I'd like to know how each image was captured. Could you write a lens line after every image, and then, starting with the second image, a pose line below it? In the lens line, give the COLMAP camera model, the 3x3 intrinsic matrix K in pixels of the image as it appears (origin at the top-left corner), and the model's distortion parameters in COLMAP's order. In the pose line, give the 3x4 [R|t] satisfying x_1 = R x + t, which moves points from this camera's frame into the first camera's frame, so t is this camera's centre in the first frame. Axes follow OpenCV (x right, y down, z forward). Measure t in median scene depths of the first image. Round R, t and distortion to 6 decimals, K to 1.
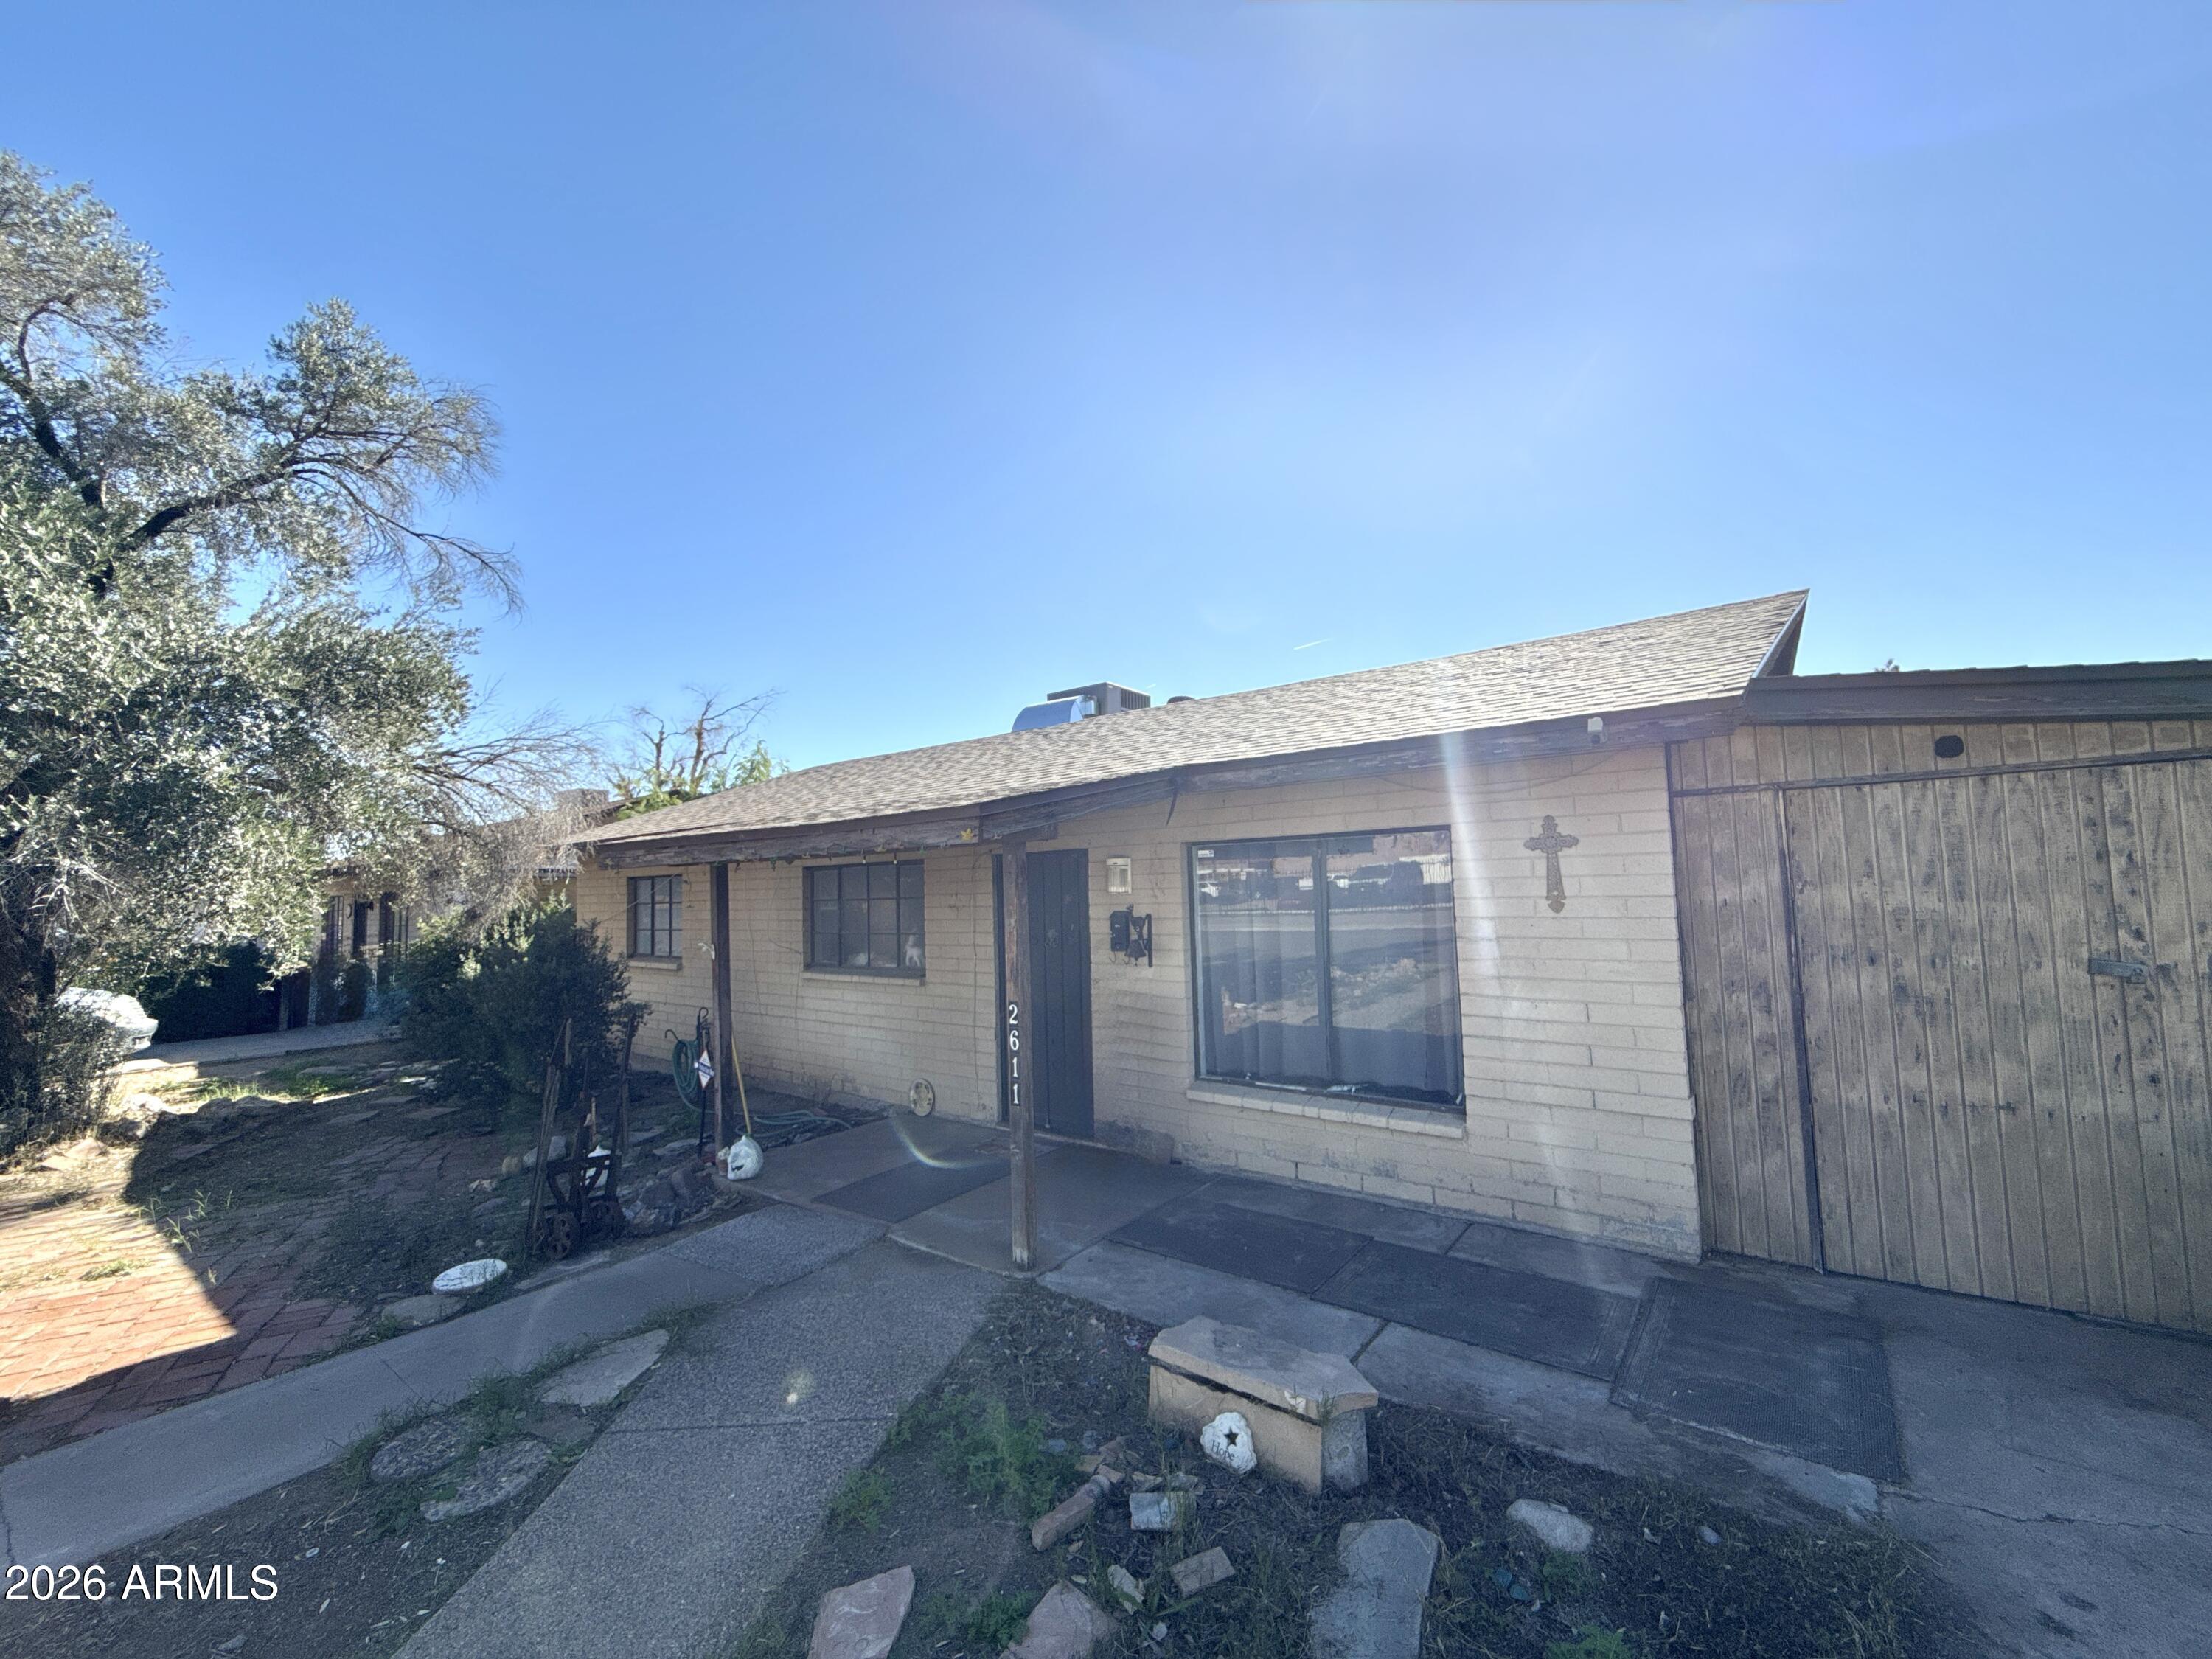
lens RADIAL K [[878.0, 0, 1103.3], [0, 878.0, 829.0], [0, 0, 1]] dist [-0.002967, -0.000016]
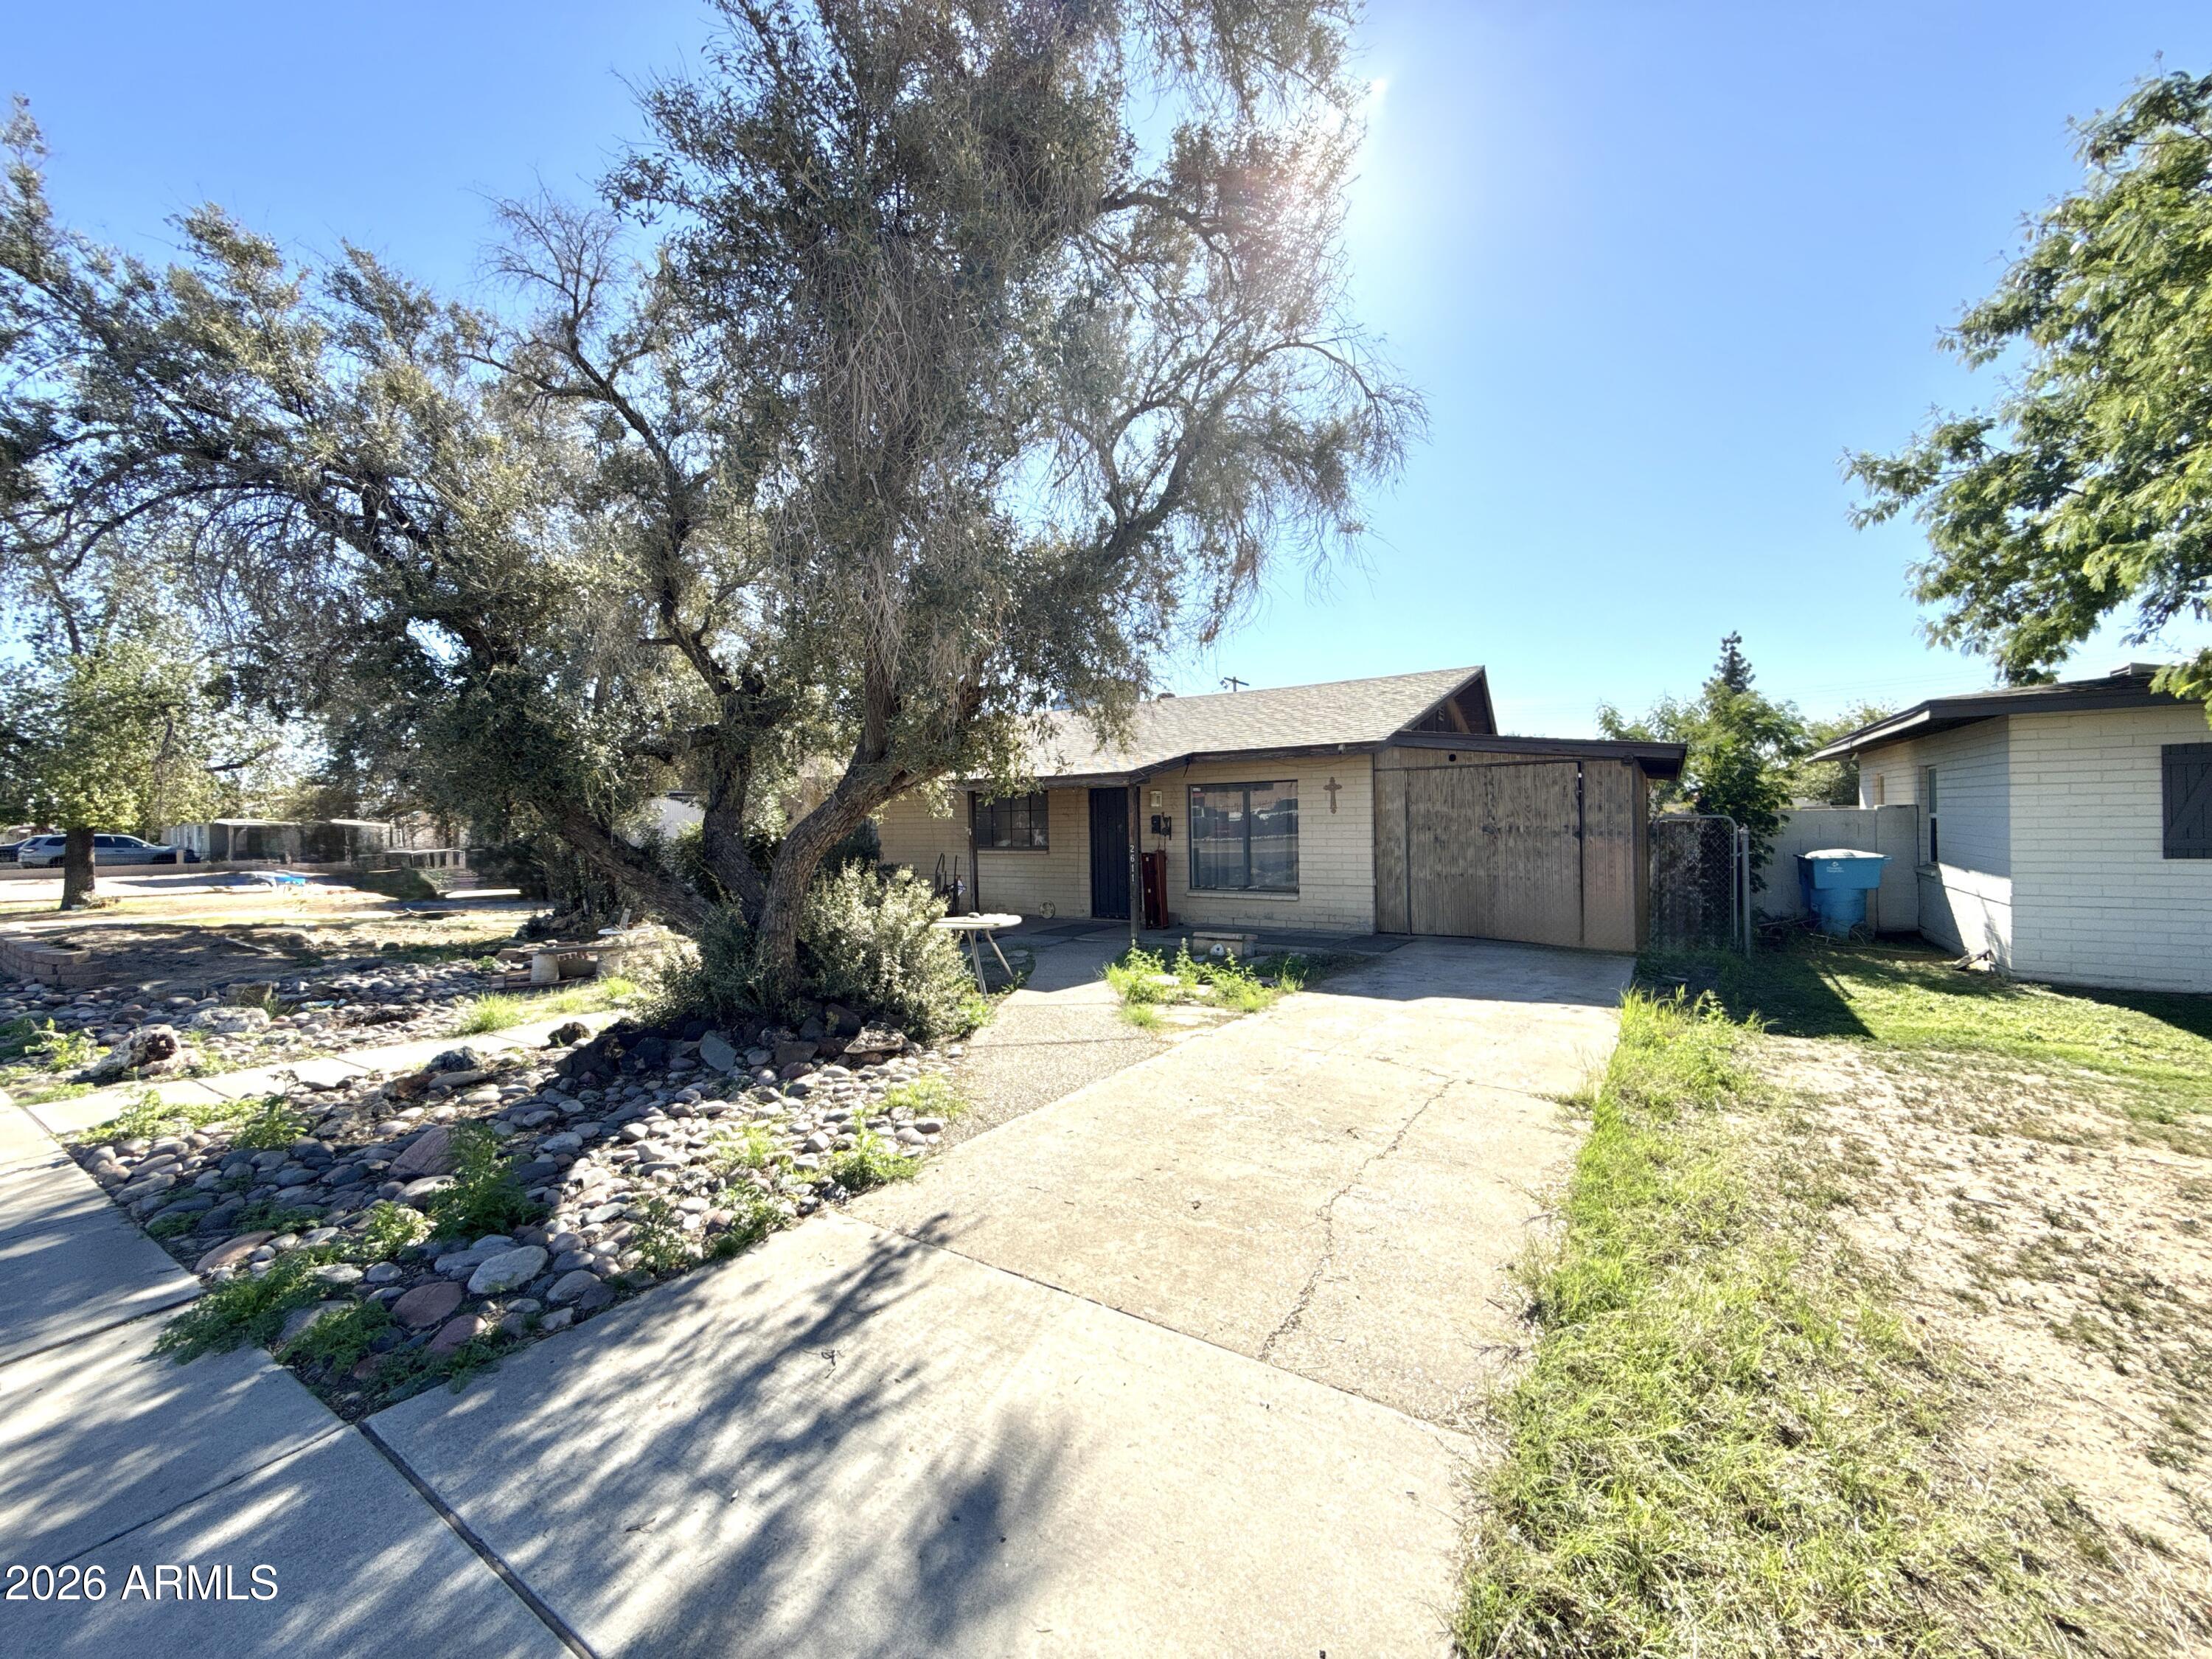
lens RADIAL K [[878.0, 0, 1095.7], [0, 878.0, 823.4], [0, 0, 1]] dist [-0.002967, -0.000016]
pose [[0.997239, 0.013563, 0.073013, -0.329544], [-0.018320, 0.997725, 0.064876, -0.029005], [-0.071967, -0.066035, 0.995219, -1.329098]]
